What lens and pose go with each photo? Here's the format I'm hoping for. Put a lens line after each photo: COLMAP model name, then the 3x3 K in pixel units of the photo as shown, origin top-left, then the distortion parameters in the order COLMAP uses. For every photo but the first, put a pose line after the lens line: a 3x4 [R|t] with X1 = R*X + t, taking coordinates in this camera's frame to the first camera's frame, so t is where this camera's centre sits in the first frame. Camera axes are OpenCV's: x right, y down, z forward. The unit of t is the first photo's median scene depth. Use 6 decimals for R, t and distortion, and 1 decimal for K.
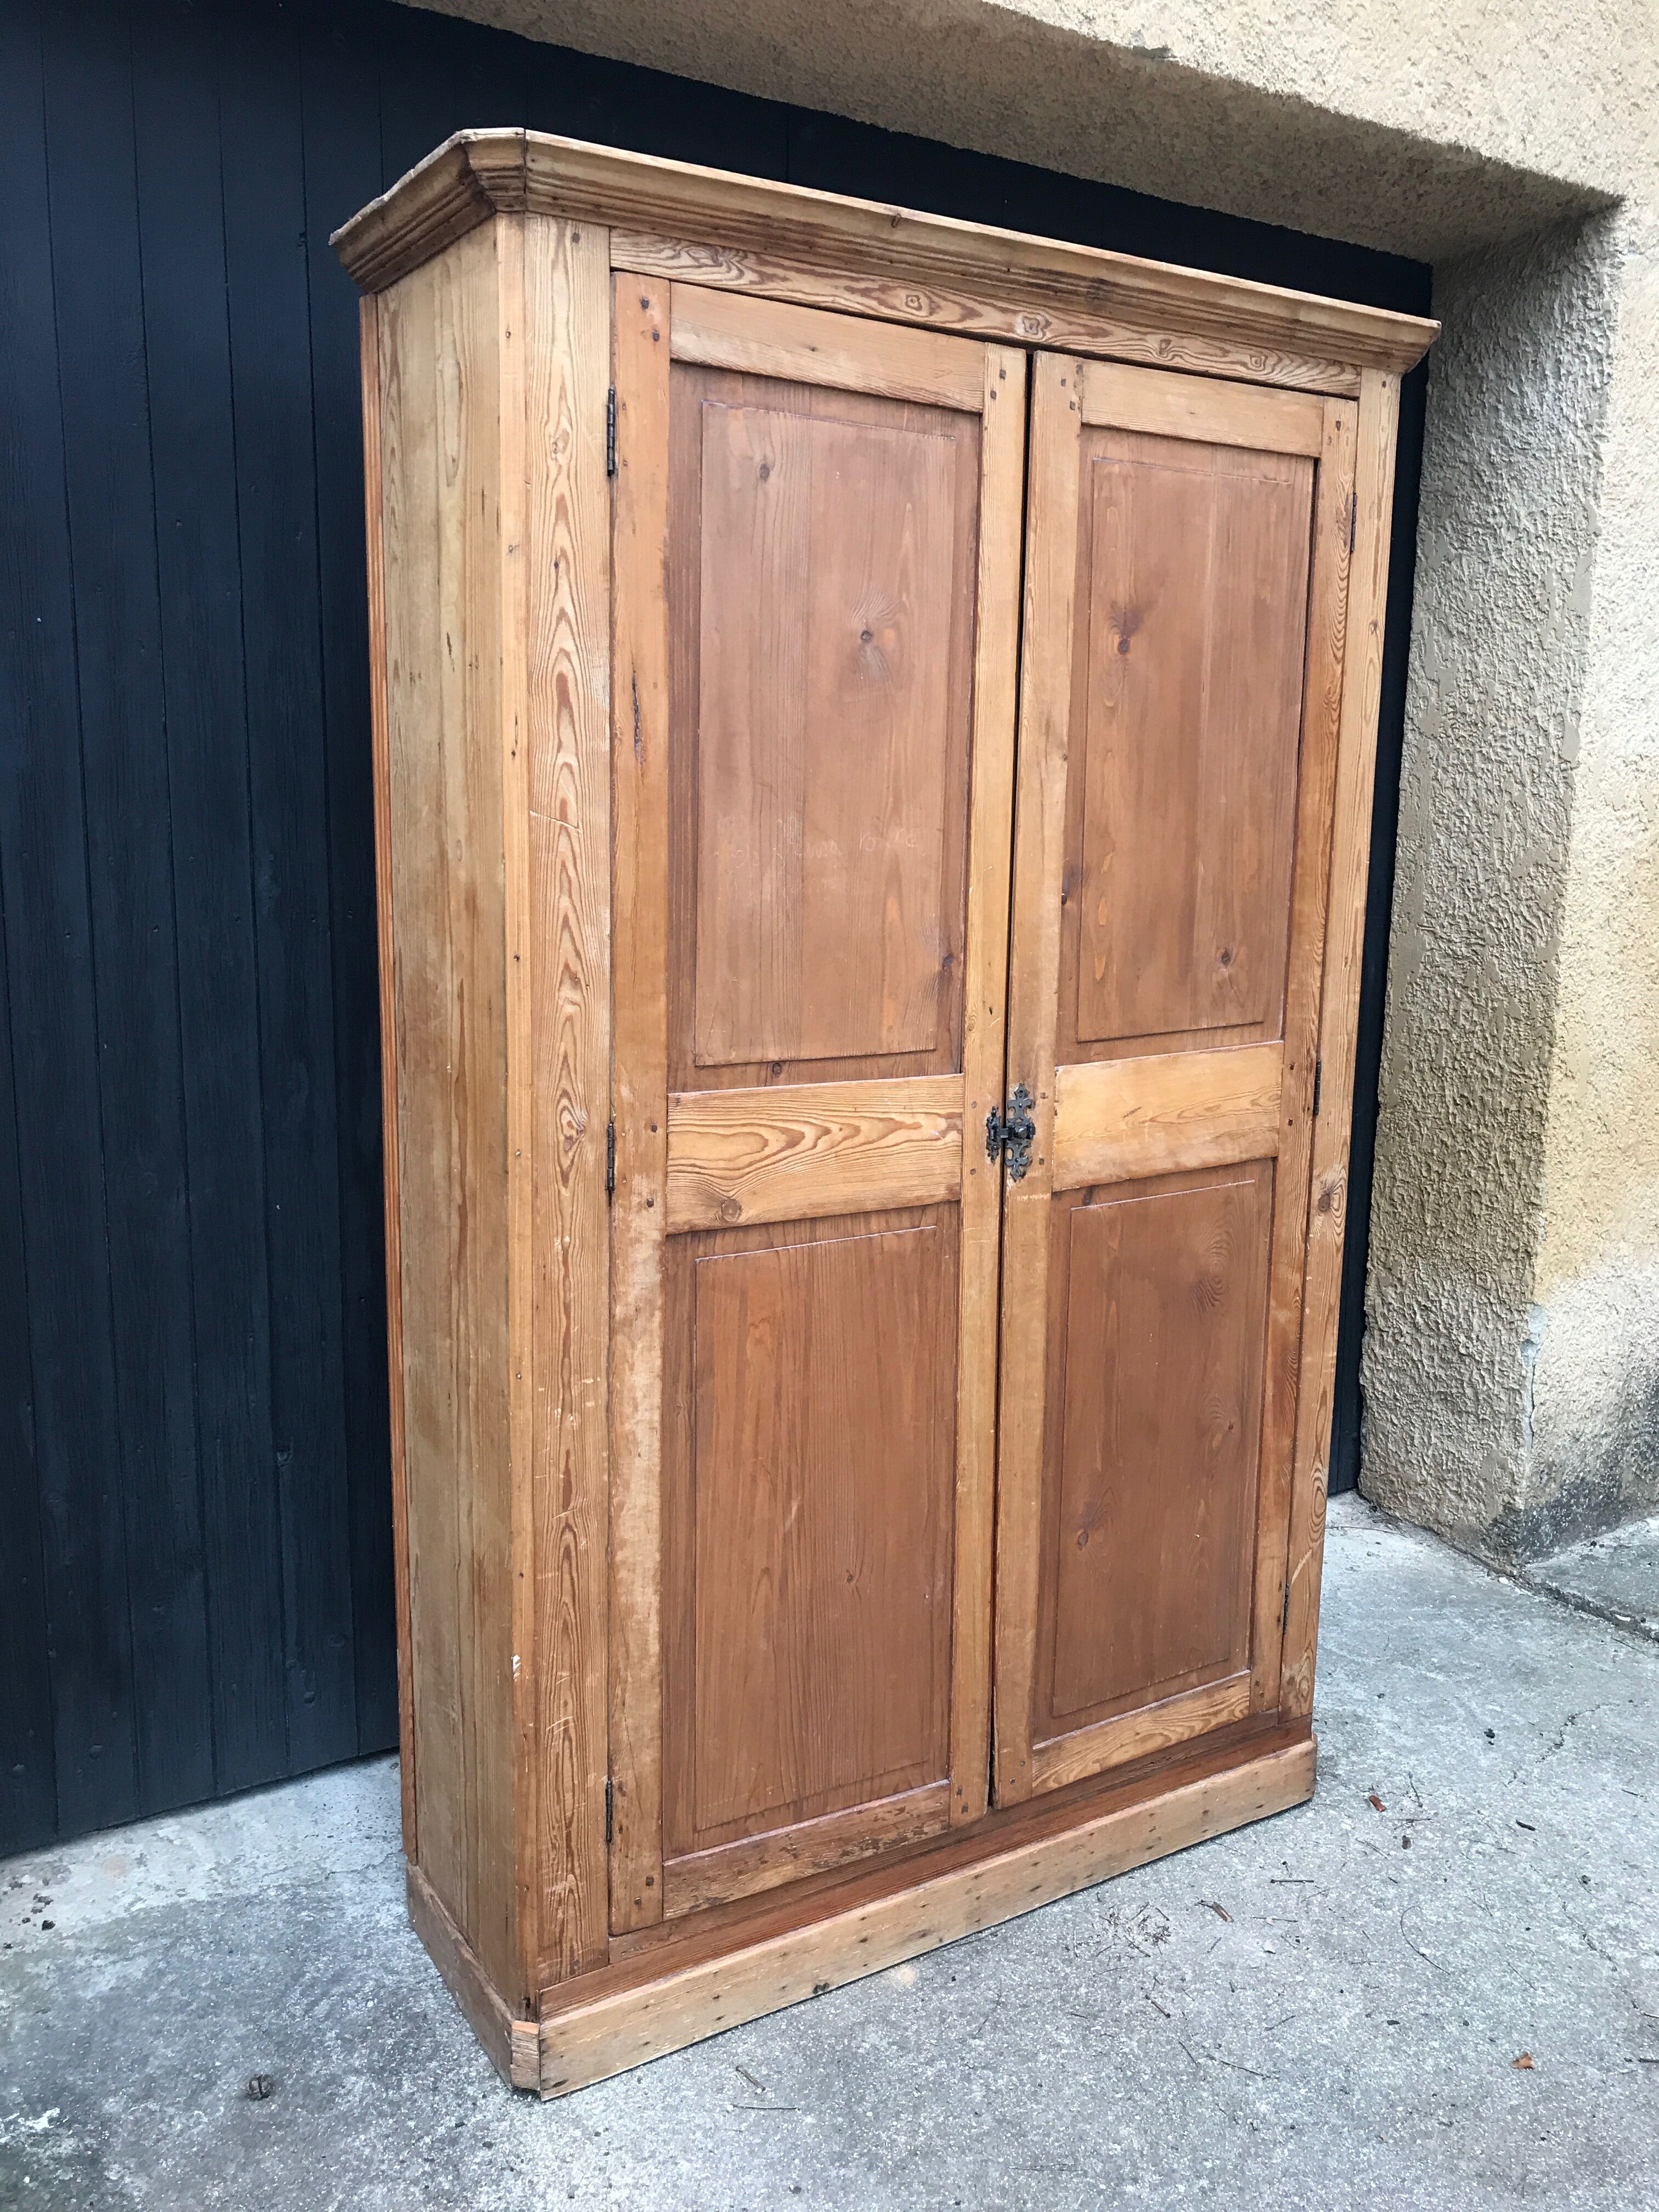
lens RADIAL K [[1824.5, 0, 835.5], [0, 1824.5, 1090.0], [0, 0, 1]] dist [0.023600, -0.020969]
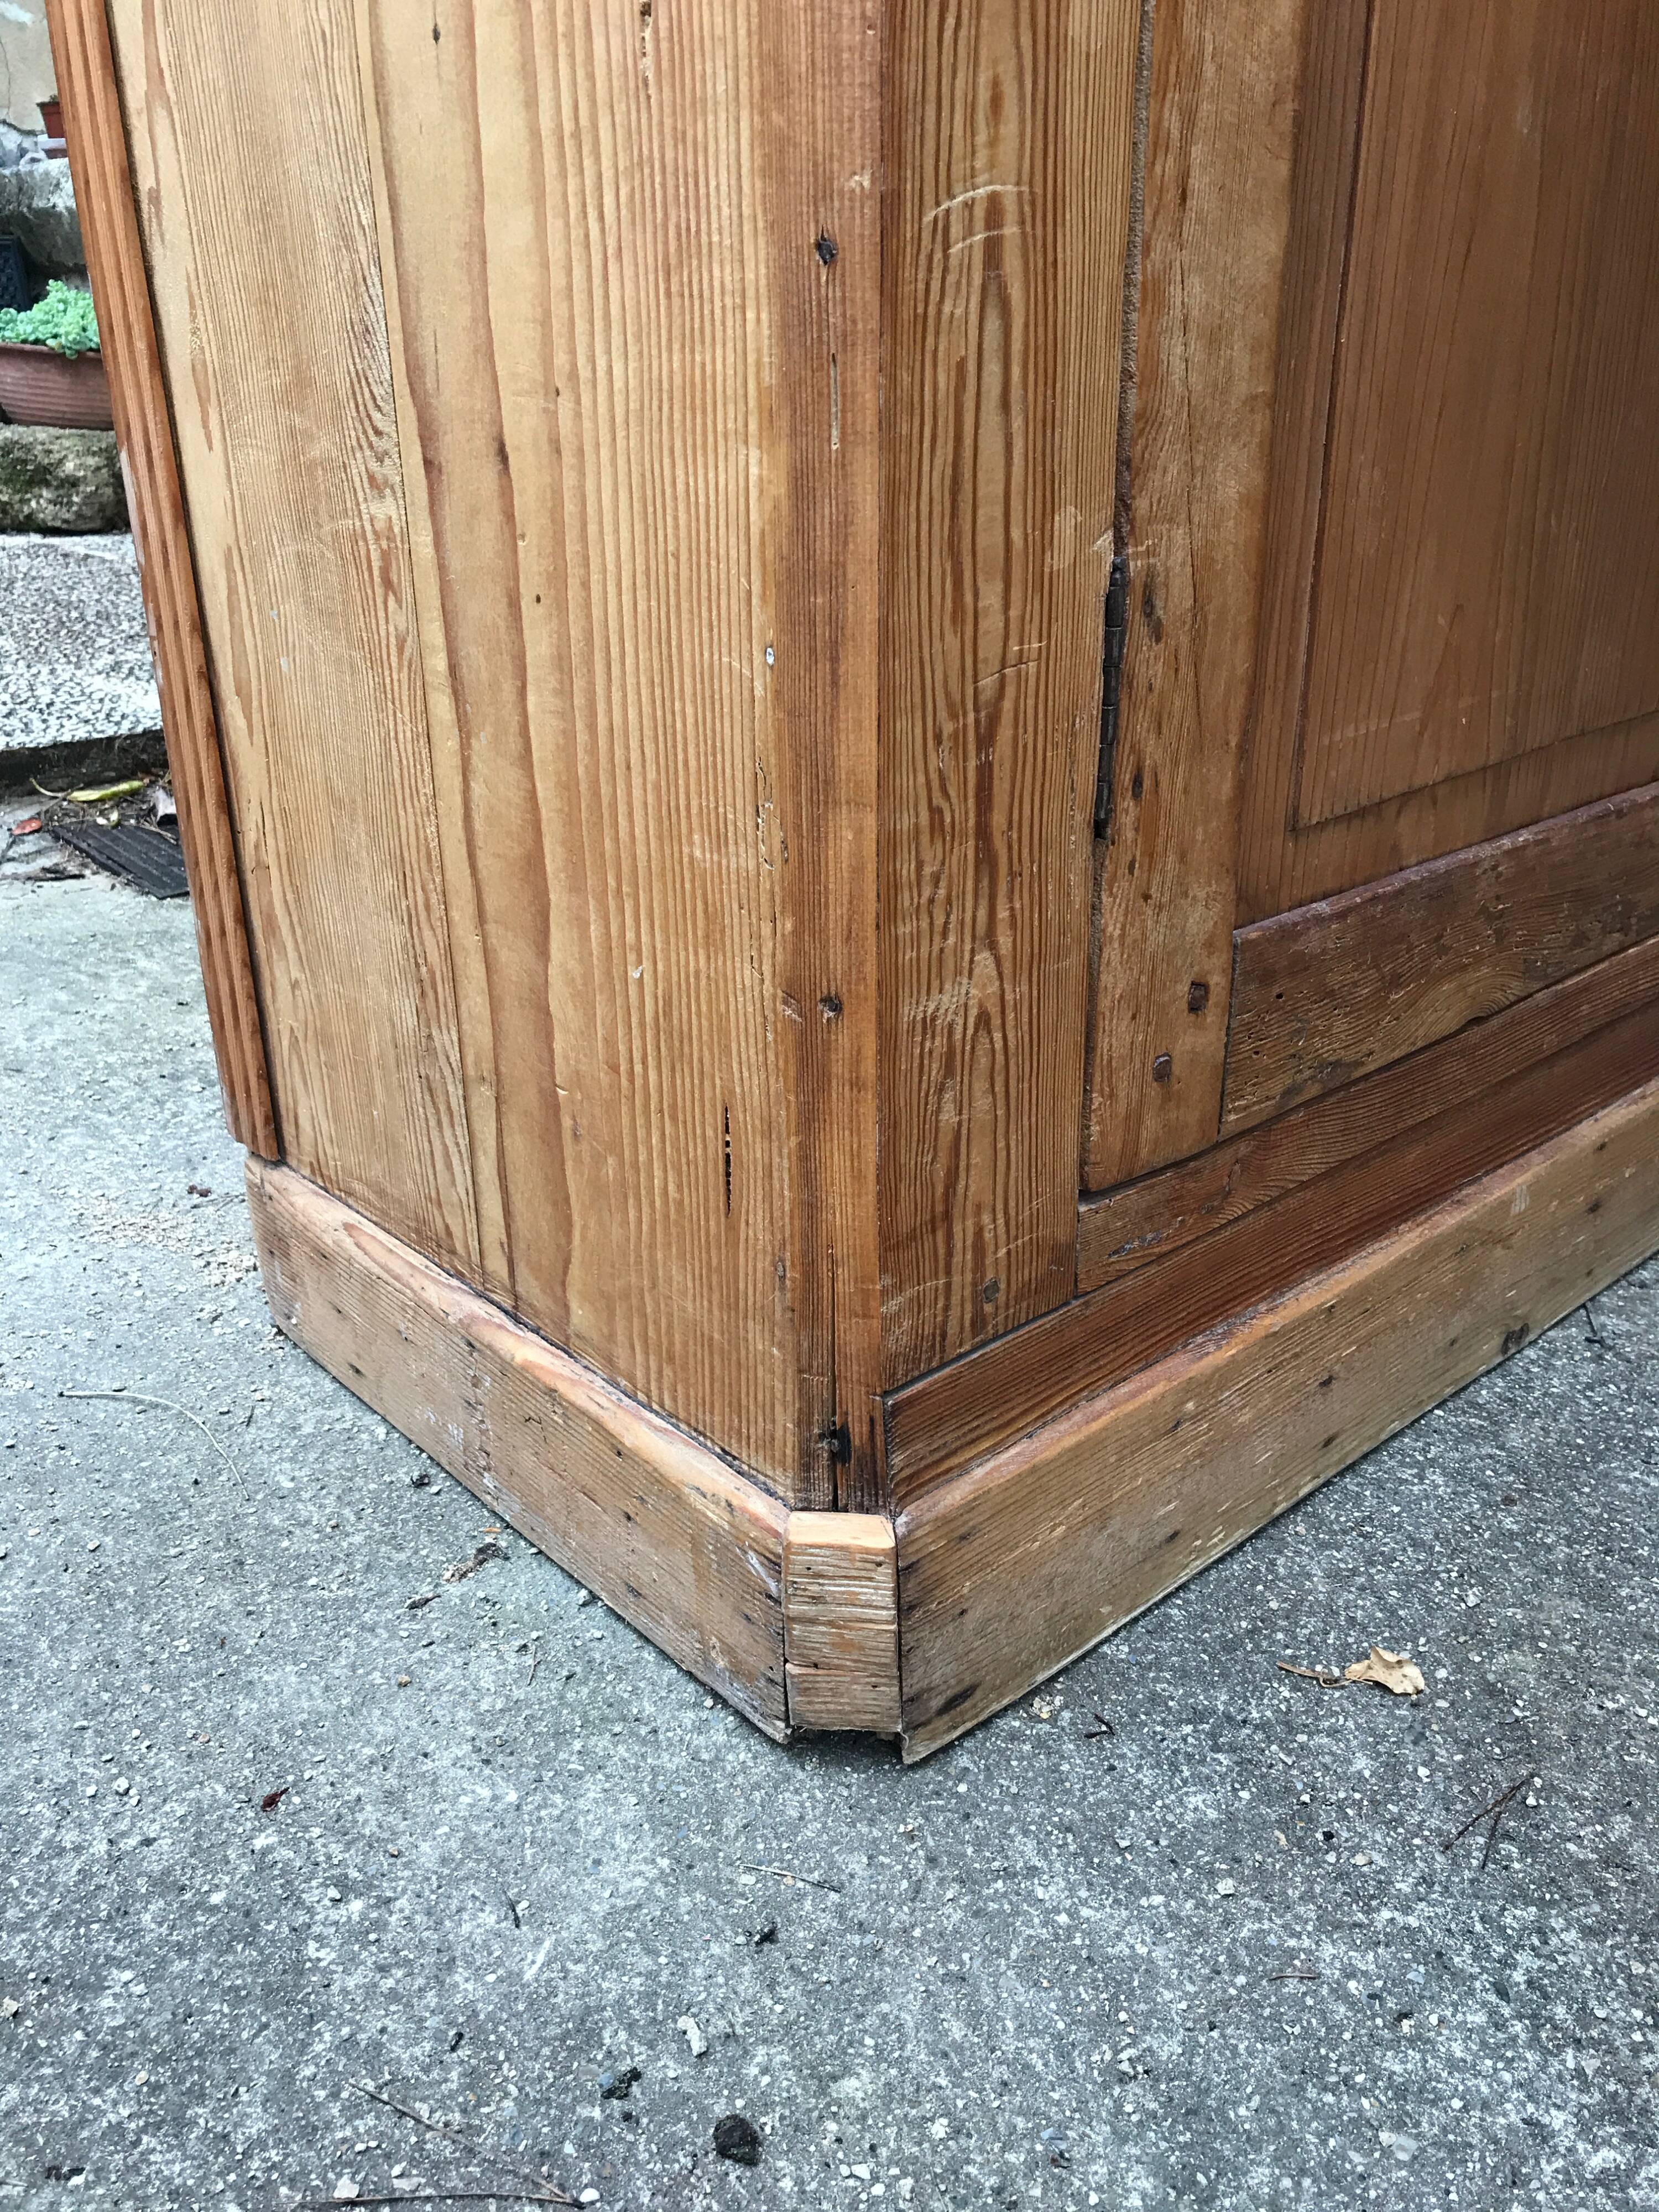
lens RADIAL K [[1824.5, 0, 808.2], [0, 1824.5, 1077.5], [0, 0, 1]] dist [0.023600, -0.020969]
pose [[0.981986, -0.102614, 0.158664, -0.199602], [0.063889, 0.970549, 0.232277, 0.367762], [-0.177826, -0.217955, 0.959621, 0.726415]]
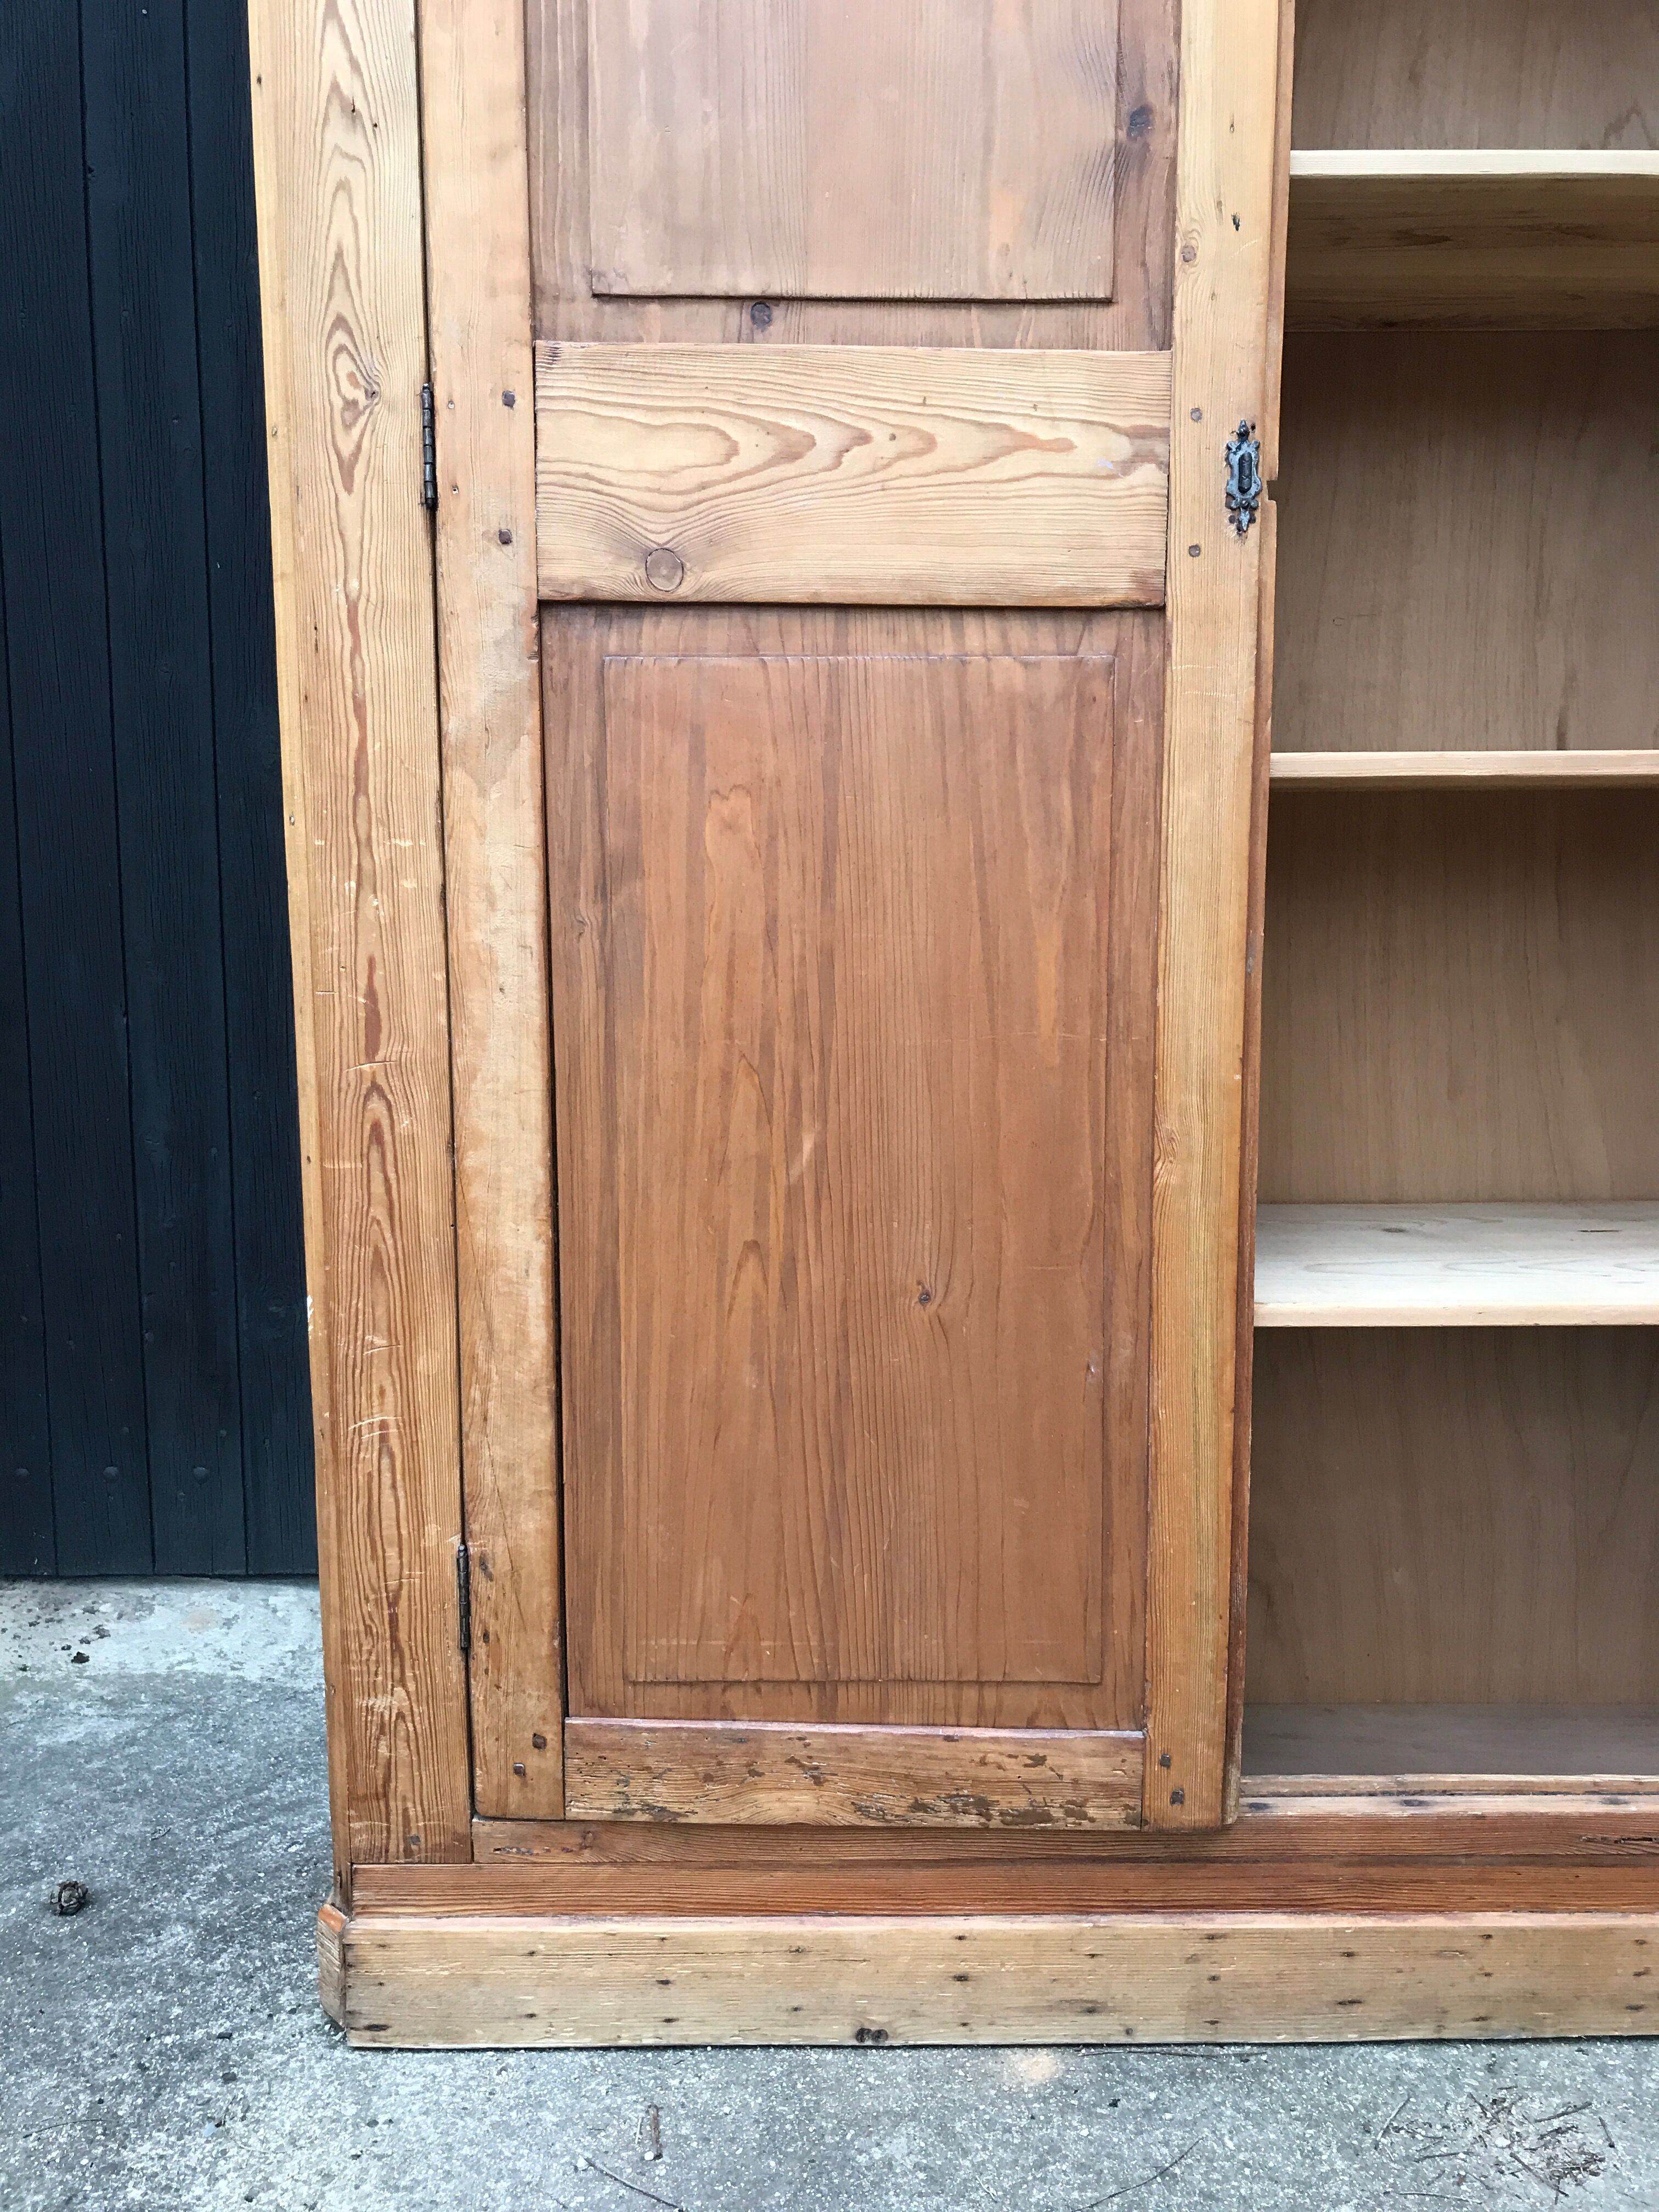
lens RADIAL K [[1824.5, 0, 829.1], [0, 1824.5, 1106.8], [0, 0, 1]] dist [0.023600, -0.020969]
pose [[0.853661, 0.051617, -0.518266, 0.271099], [-0.072226, 0.997195, -0.019651, 0.225657], [0.515797, 0.054208, 0.854994, 0.515438]]
